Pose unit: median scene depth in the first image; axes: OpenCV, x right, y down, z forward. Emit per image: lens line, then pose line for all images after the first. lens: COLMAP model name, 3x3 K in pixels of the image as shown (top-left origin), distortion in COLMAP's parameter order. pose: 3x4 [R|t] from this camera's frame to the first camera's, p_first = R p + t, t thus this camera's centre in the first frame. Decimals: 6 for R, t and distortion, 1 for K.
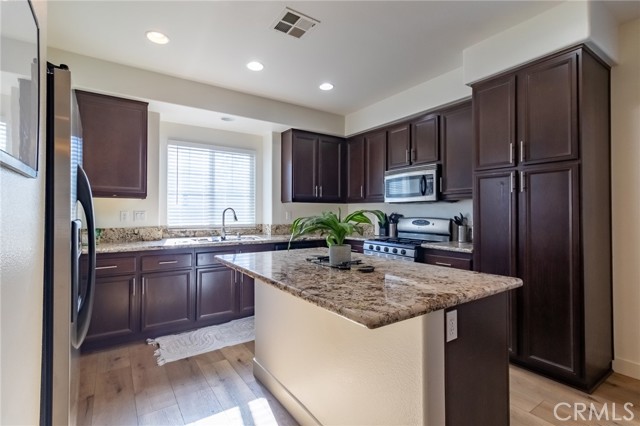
lens RADIAL K [[301.3, 0, 322.4], [0, 301.3, 211.8], [0, 0, 1]] dist [0.002361, 0.002601]
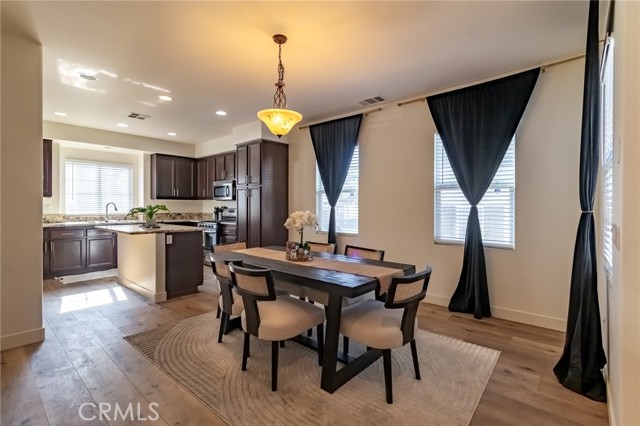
lens RADIAL K [[301.3, 0, 317.0], [0, 301.3, 209.2], [0, 0, 1]] dist [0.002361, 0.002601]
pose [[0.972467, -0.000841, 0.233038, 0.379616], [-0.002205, 0.999916, 0.012811, -0.001890], [-0.233029, -0.012972, 0.972383, -0.809253]]
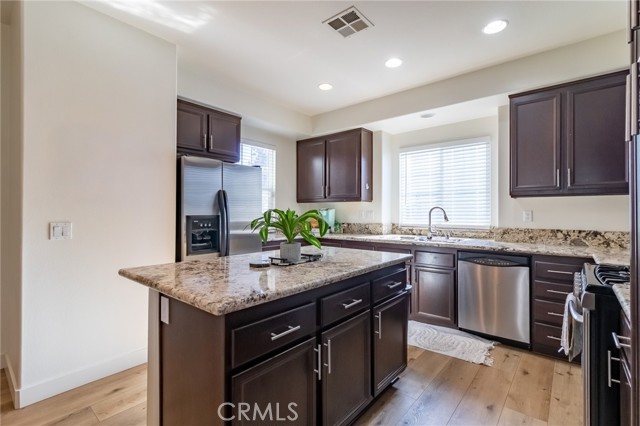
lens RADIAL K [[301.3, 0, 317.2], [0, 301.3, 209.0], [0, 0, 1]] dist [0.002361, 0.002601]
pose [[0.250935, -0.009972, -0.967953, 0.513765], [0.003836, 0.999949, -0.009307, 0.000304], [0.967996, -0.001378, 0.250960, 0.399441]]
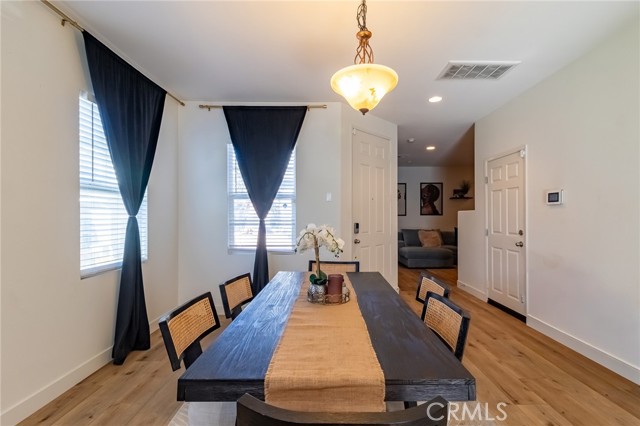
lens RADIAL K [[301.3, 0, 329.2], [0, 301.3, 219.9], [0, 0, 1]] dist [0.002361, 0.002601]
pose [[-0.821445, -0.002971, 0.570280, 0.092414], [0.000611, 0.999981, 0.006089, 0.001650], [-0.570288, 0.005350, -0.821428, 0.778513]]
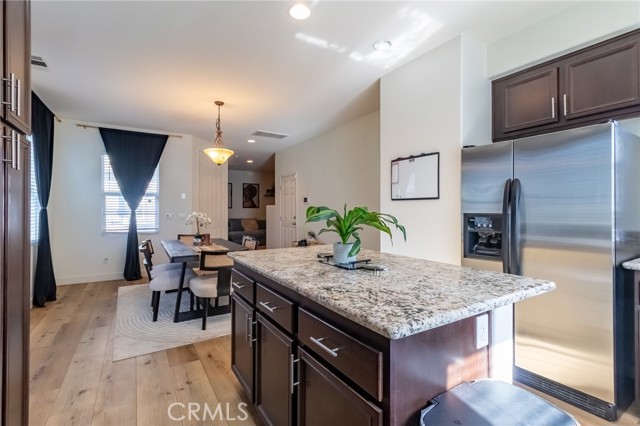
lens RADIAL K [[301.3, 0, 320.0], [0, 301.3, 209.1], [0, 0, 1]] dist [0.002361, 0.002601]
pose [[-0.998021, 0.000705, 0.062878, 0.041190], [0.000452, 0.999992, -0.004040, 0.002459], [-0.062881, -0.004003, -0.998013, 0.935577]]
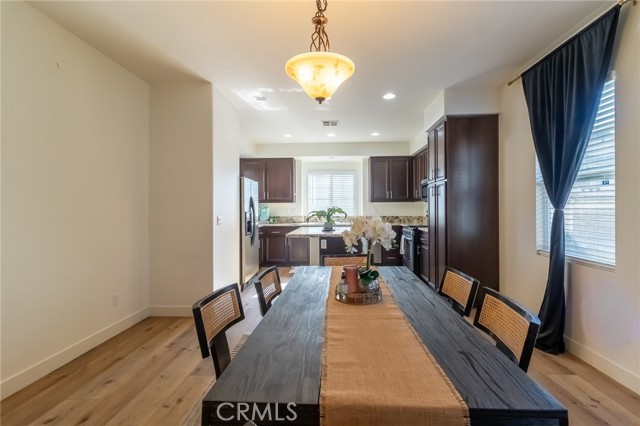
lens RADIAL K [[301.3, 0, 319.4], [0, 301.3, 212.0], [0, 0, 1]] dist [0.002361, 0.002601]
pose [[0.787569, -0.000369, -0.616226, 0.723031], [0.009275, 0.999894, 0.011255, -0.000653], [0.616156, -0.014579, 0.787489, -0.473024]]
